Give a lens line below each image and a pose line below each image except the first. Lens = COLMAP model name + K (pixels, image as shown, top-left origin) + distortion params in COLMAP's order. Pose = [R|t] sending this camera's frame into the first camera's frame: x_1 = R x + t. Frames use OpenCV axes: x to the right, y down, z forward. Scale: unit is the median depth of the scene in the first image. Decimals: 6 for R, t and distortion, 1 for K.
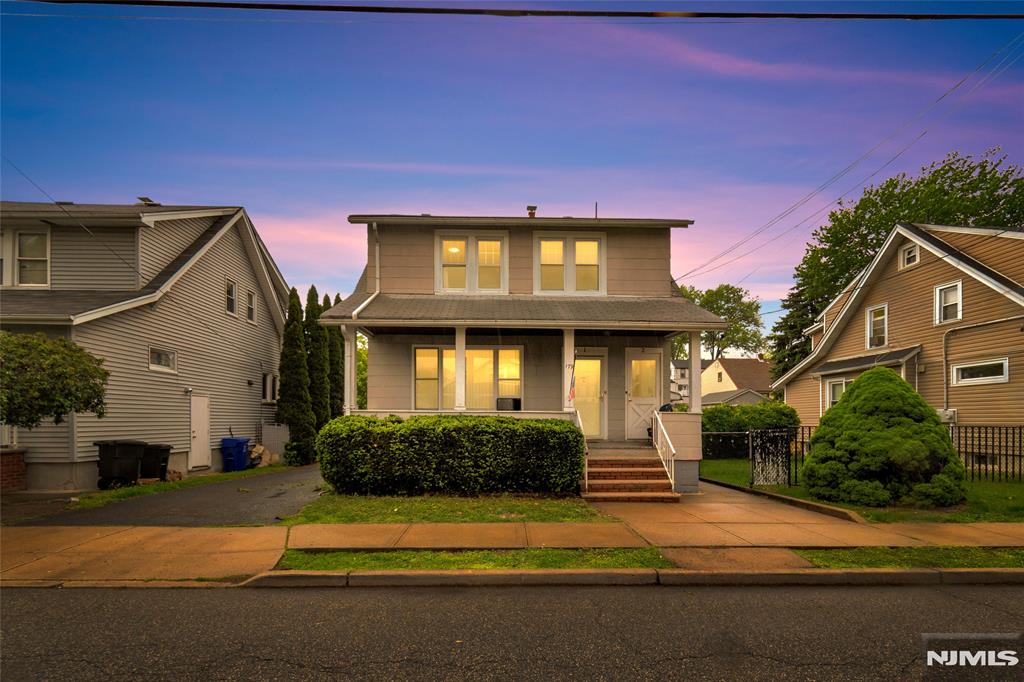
lens RADIAL K [[464.2, 0, 511.5], [0, 464.2, 348.7], [0, 0, 1]] dist [-0.002038, -0.000821]
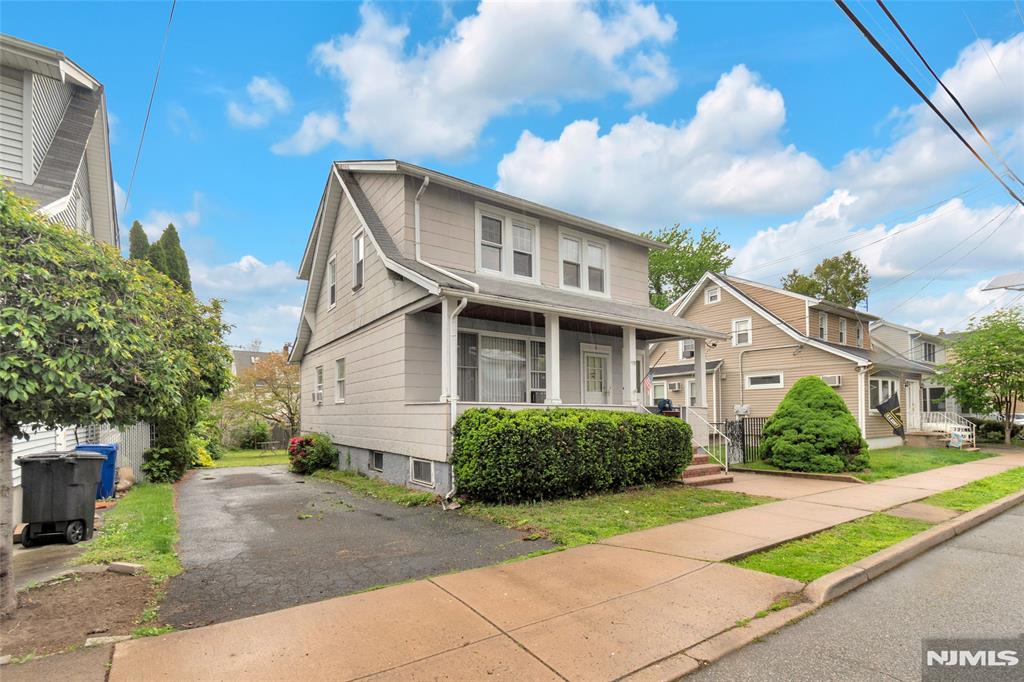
lens RADIAL K [[464.2, 0, 511.3], [0, 464.2, 334.2], [0, 0, 1]] dist [-0.002038, -0.000821]
pose [[0.842834, 0.087433, 0.531024, -0.789142], [-0.077689, 0.996146, -0.040708, 0.042853], [-0.532536, -0.006945, 0.846379, 0.284870]]
